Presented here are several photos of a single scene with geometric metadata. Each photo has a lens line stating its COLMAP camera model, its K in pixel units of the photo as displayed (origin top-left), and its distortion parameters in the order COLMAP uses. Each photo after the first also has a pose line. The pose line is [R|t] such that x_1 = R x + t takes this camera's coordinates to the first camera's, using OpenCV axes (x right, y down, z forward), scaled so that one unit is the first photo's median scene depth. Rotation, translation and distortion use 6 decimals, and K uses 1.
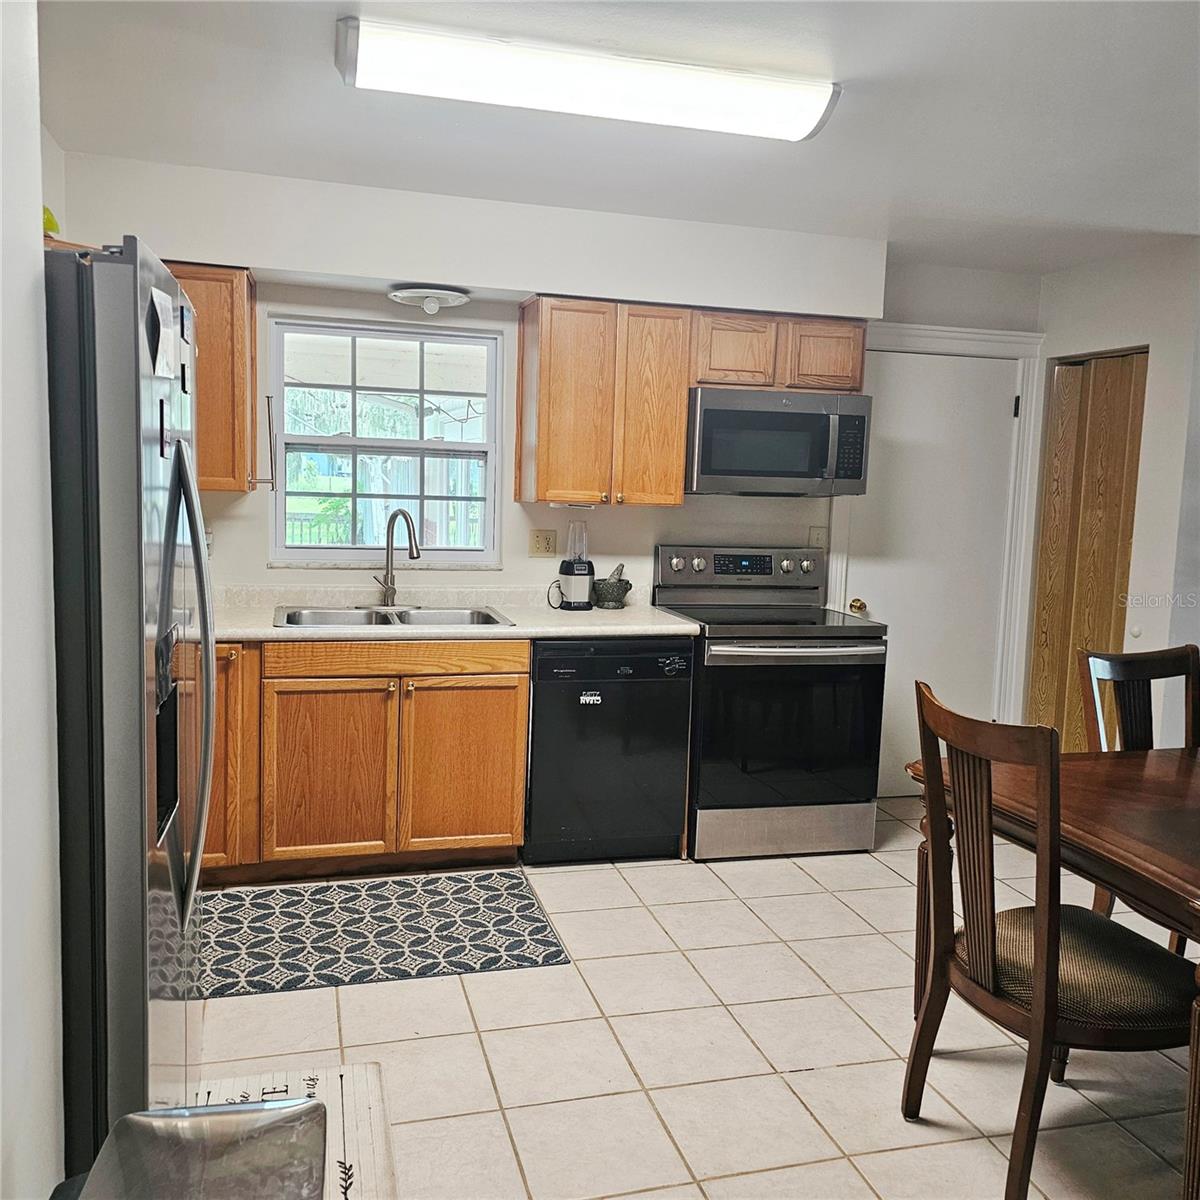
lens RADIAL K [[1069.6, 0, 597.8], [0, 1069.6, 603.0], [0, 0, 1]] dist [0.086200, -0.111462]
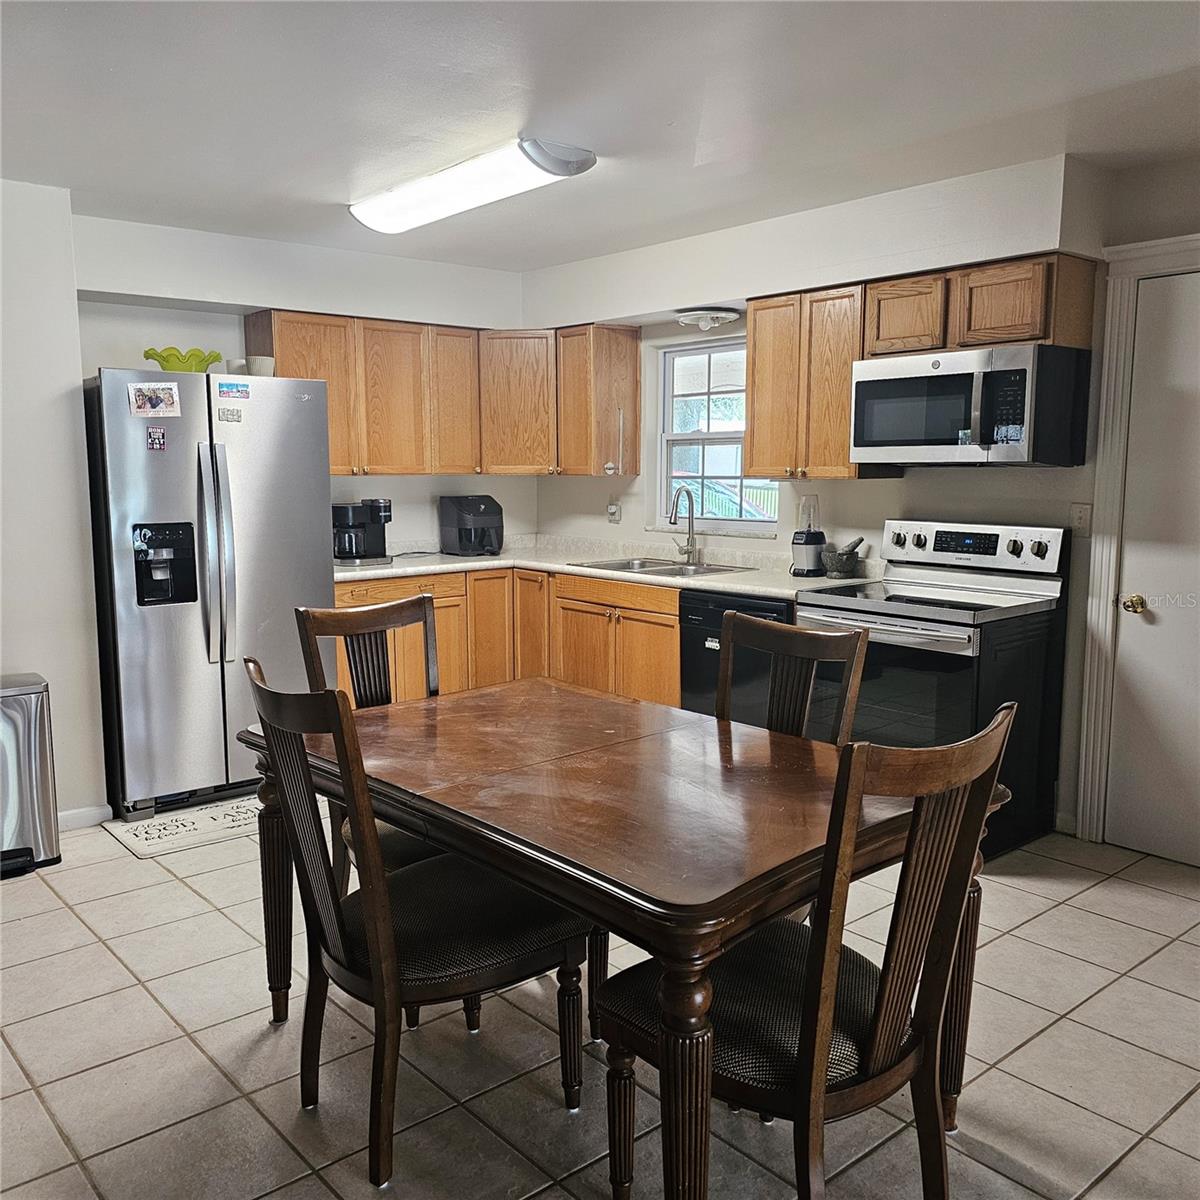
lens RADIAL K [[1069.6, 0, 597.3], [0, 1069.6, 599.8], [0, 0, 1]] dist [0.086200, -0.111462]
pose [[0.427816, 0.079061, -0.900402, 0.926871], [-0.094028, 0.994655, 0.042660, 0.003017], [0.898962, 0.066413, 0.432963, 0.355882]]
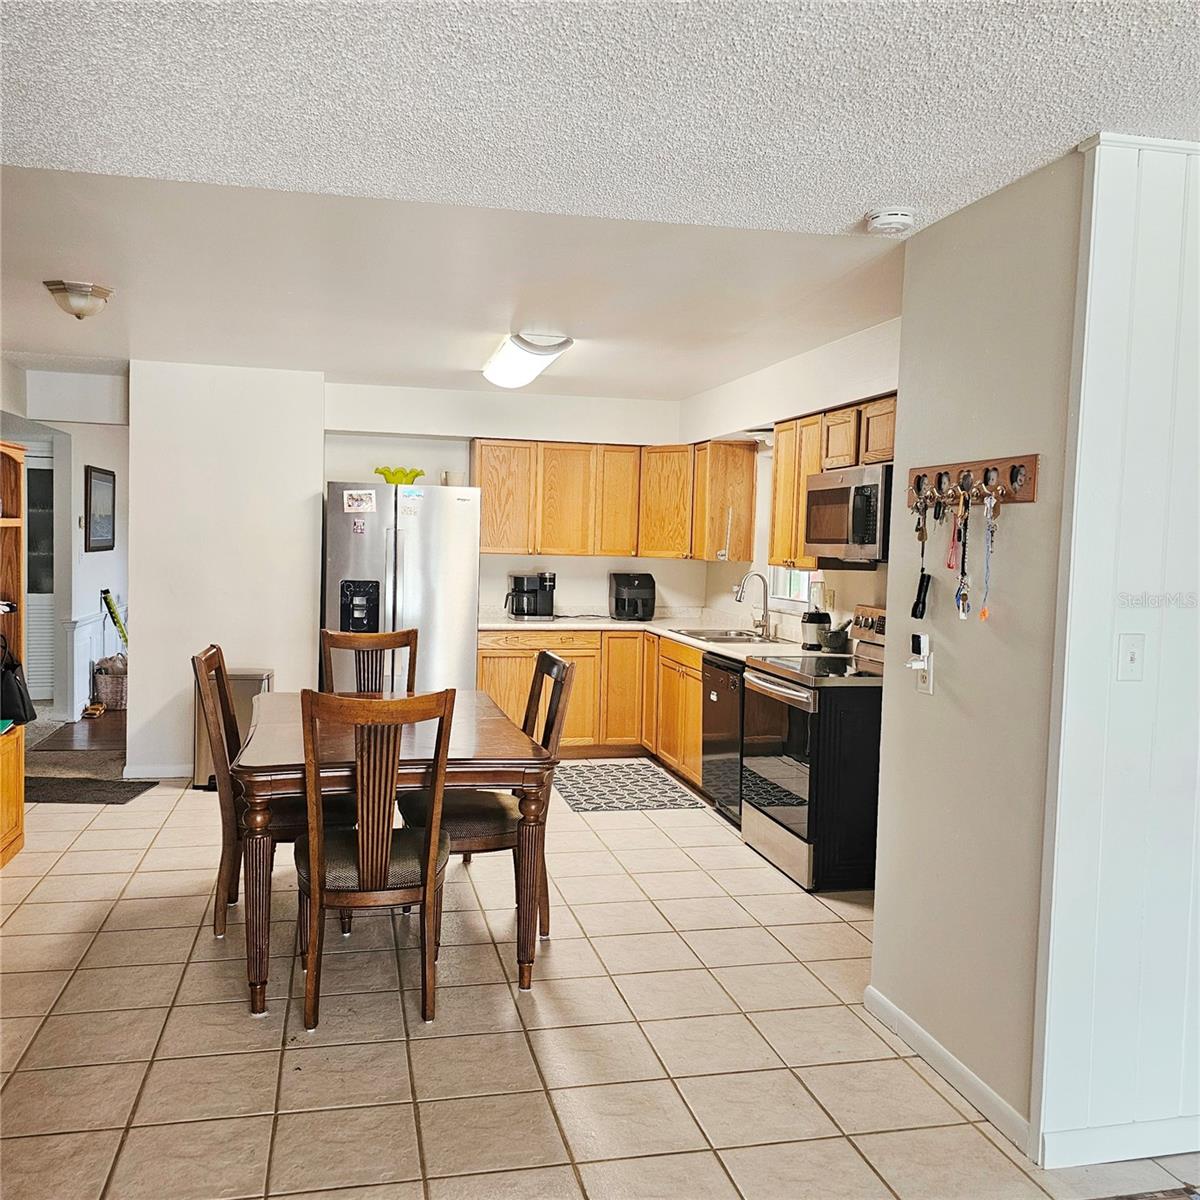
lens RADIAL K [[1069.6, 0, 602.8], [0, 1069.6, 603.3], [0, 0, 1]] dist [0.086200, -0.111462]
pose [[-0.045491, 0.021775, -0.998727, 1.366969], [-0.151837, 0.987996, 0.028457, -0.051326], [0.987358, 0.152939, -0.041639, 0.838733]]
